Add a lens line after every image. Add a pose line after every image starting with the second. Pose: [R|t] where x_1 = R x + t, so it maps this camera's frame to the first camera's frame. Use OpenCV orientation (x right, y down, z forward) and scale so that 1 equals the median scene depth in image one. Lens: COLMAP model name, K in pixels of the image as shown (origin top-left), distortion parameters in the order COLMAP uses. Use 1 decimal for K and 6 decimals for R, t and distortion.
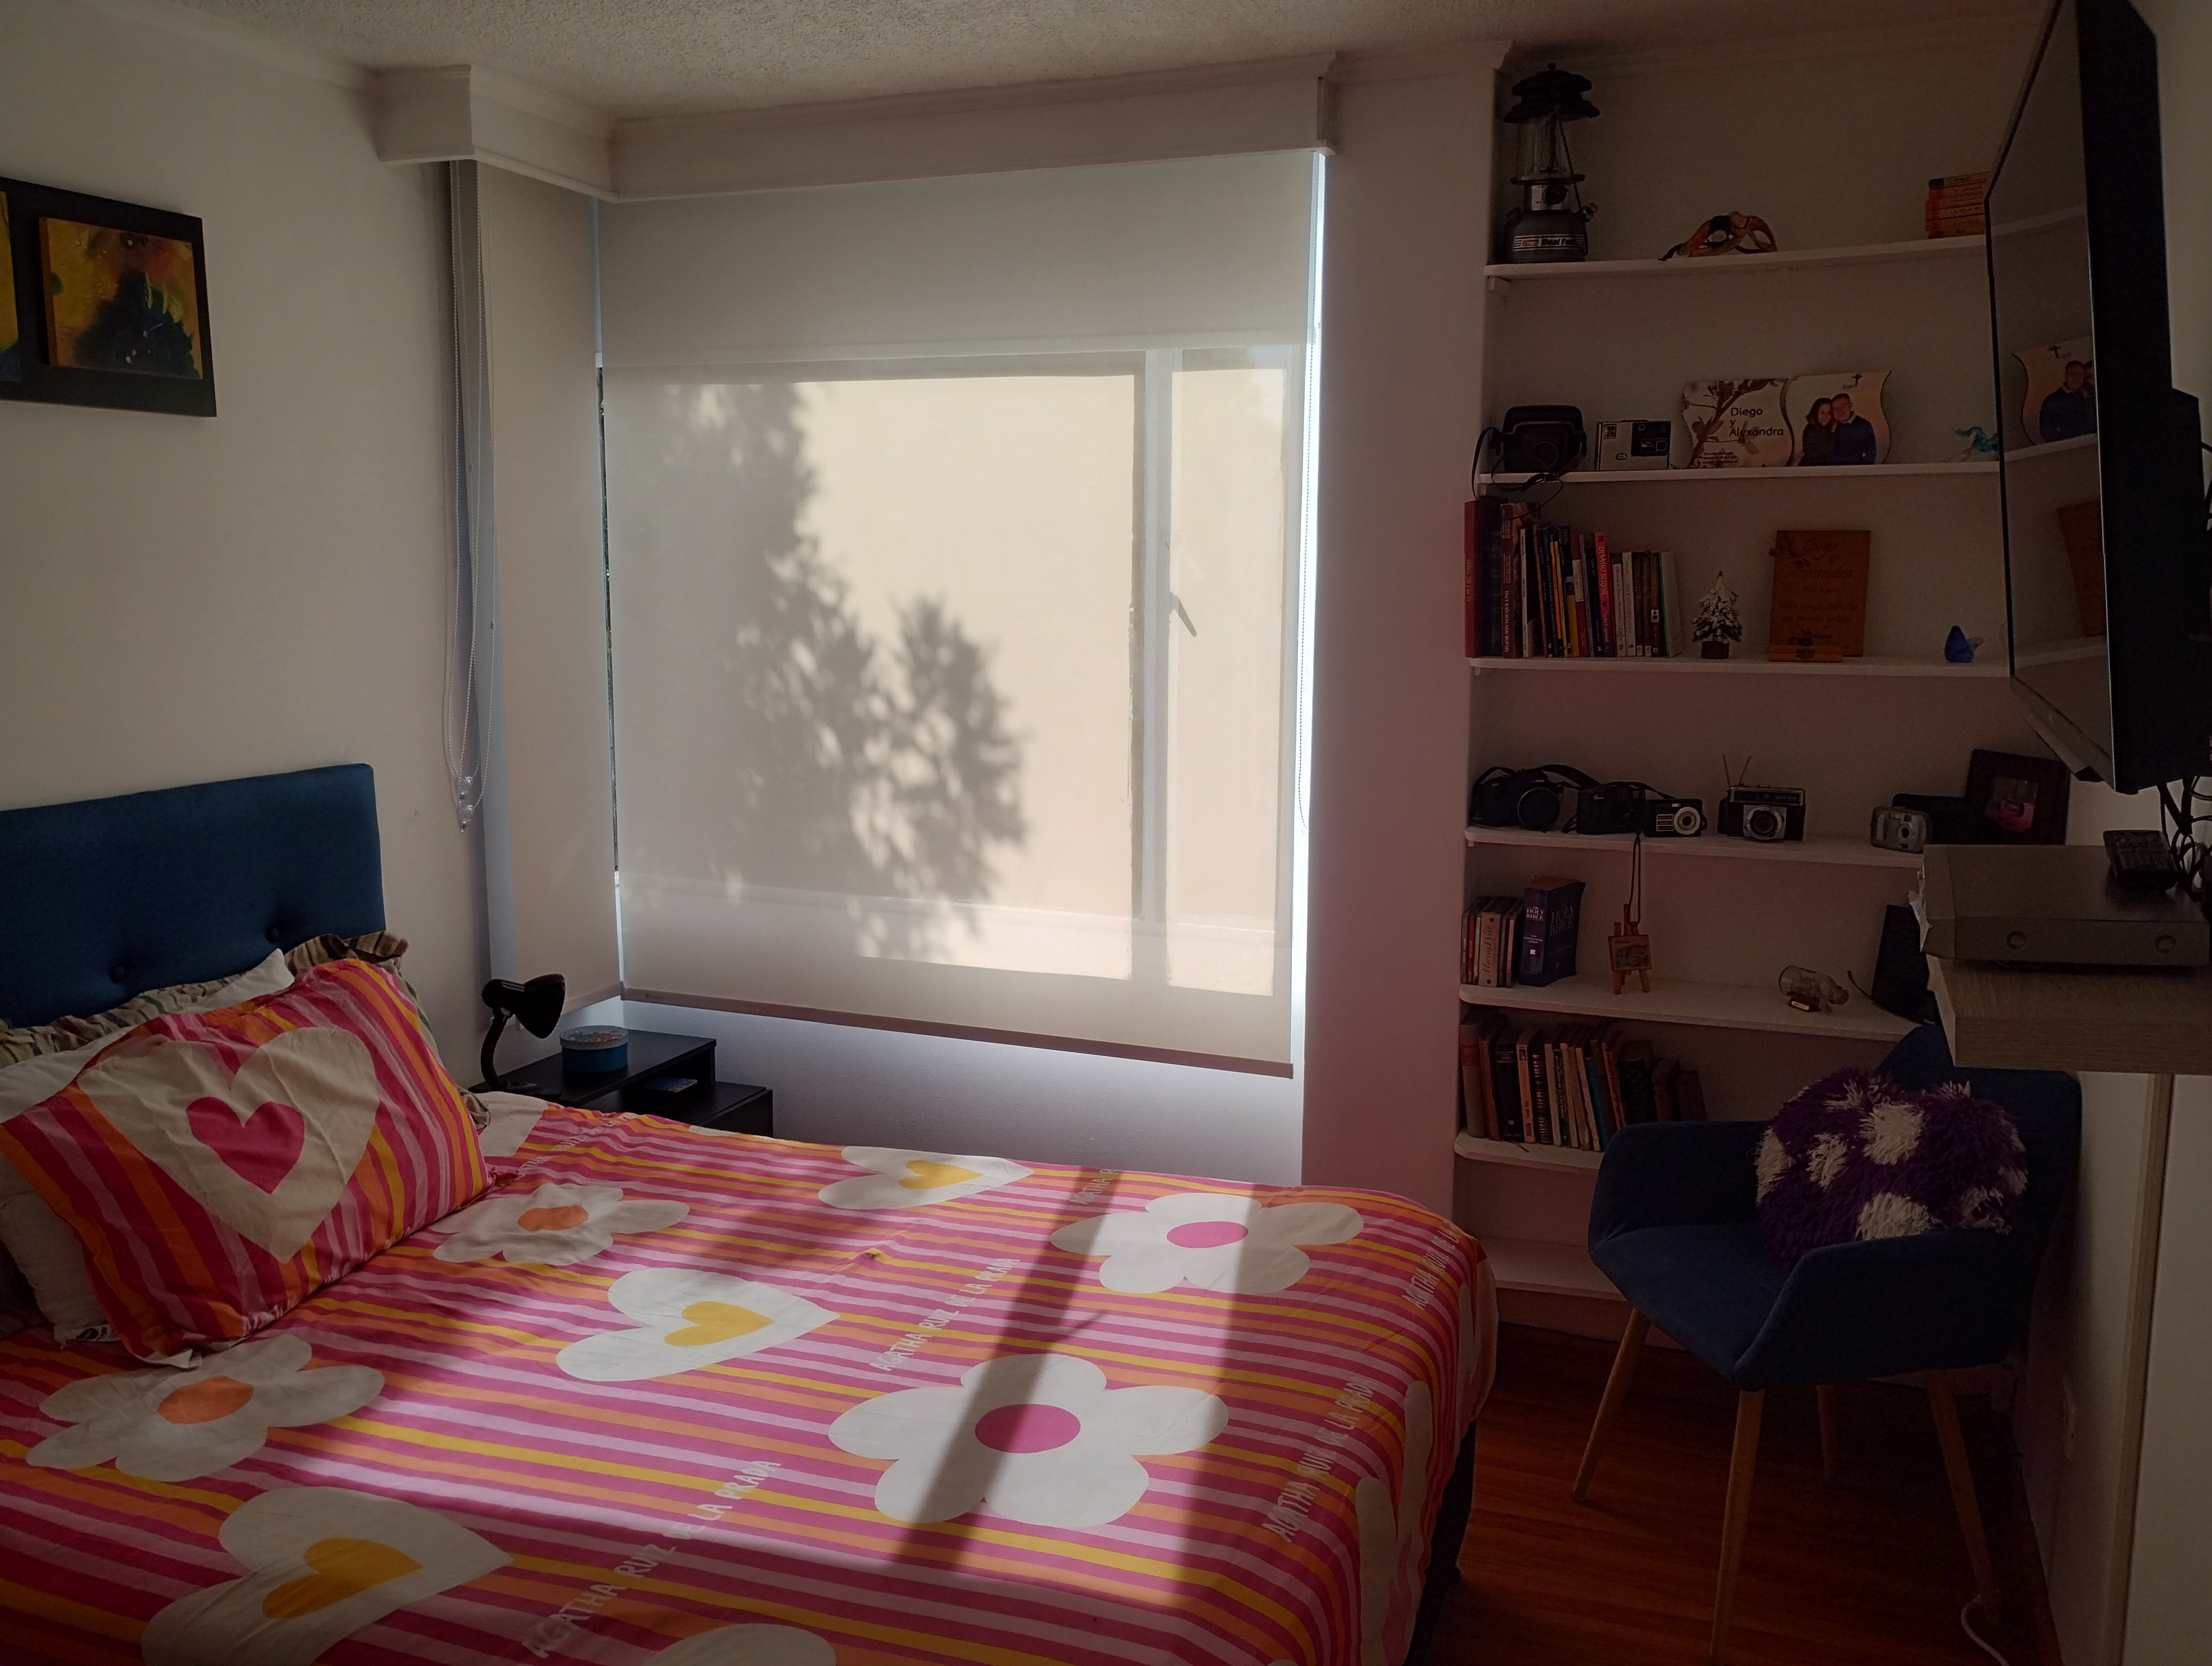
lens RADIAL K [[1810.6, 0, 1105.9], [0, 1810.6, 878.8], [0, 0, 1]] dist [0.007140, -0.009398]
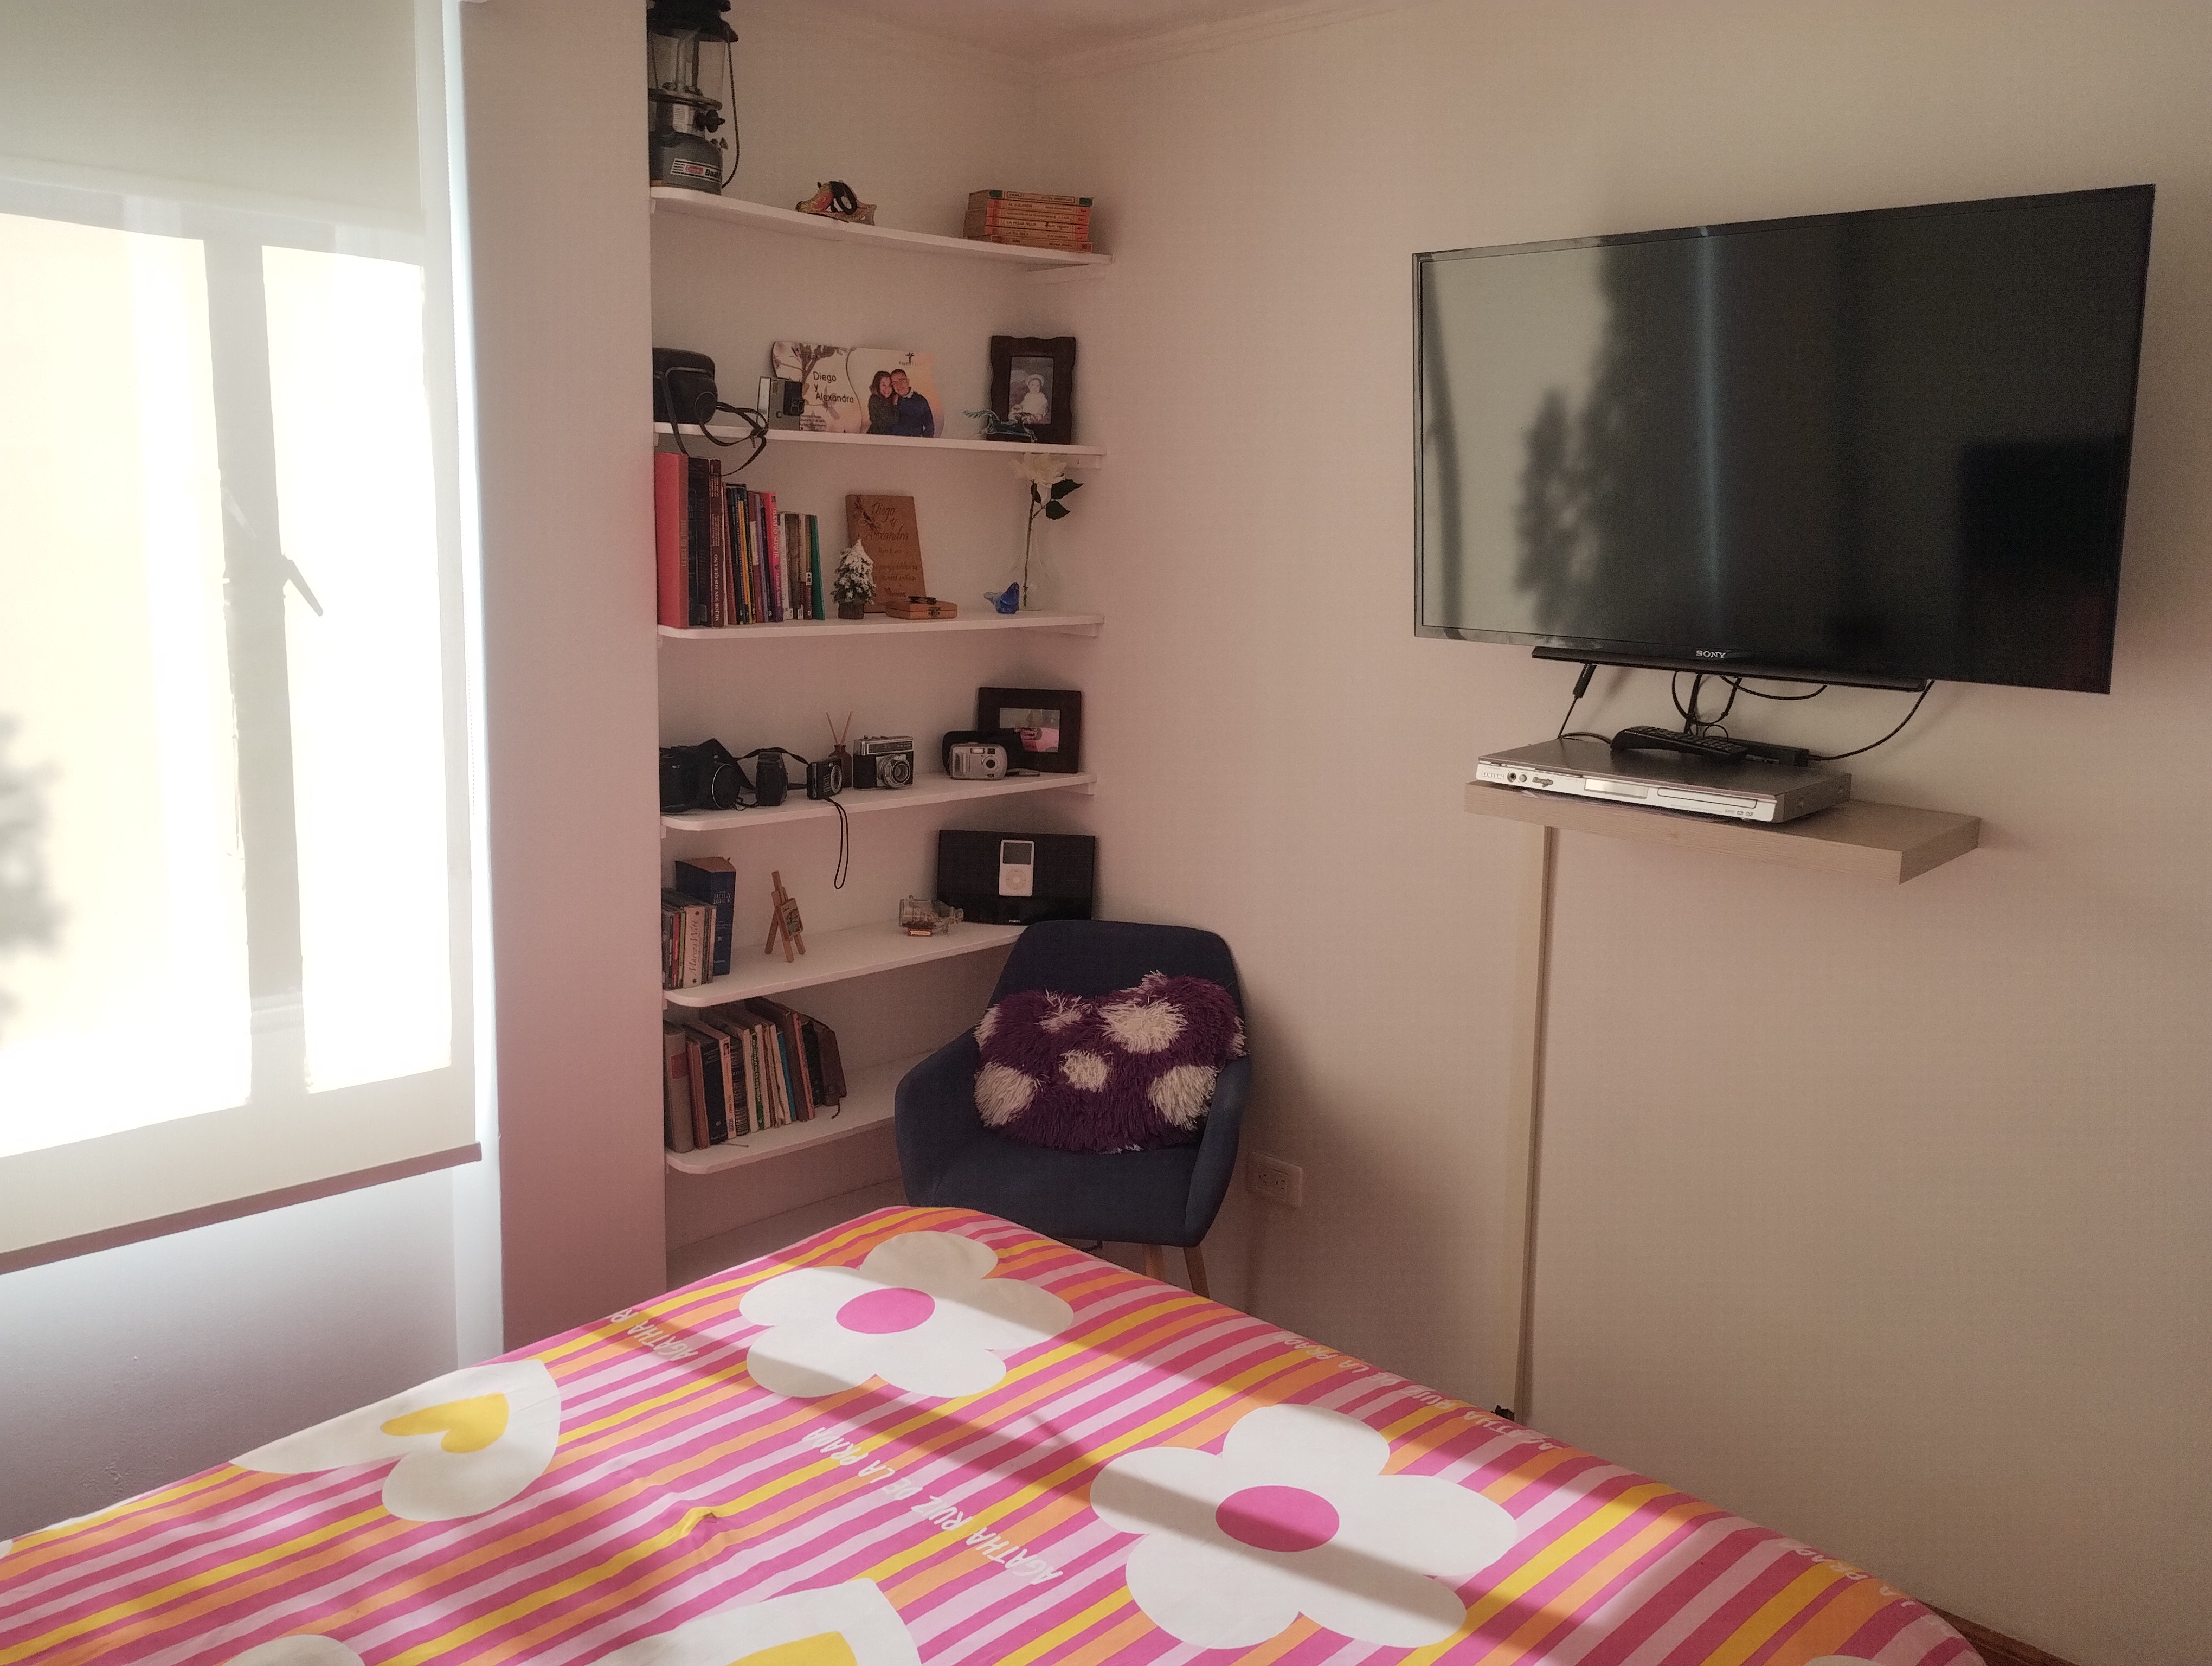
lens RADIAL K [[1818.9, 0, 1094.5], [0, 1818.9, 847.6], [0, 0, 1]] dist [0.062523, -0.069538]
pose [[0.394574, -0.156935, 0.905363, -0.582726], [0.133736, 0.984624, 0.112389, -0.094094], [-0.909080, 0.076734, 0.409495, 0.472090]]
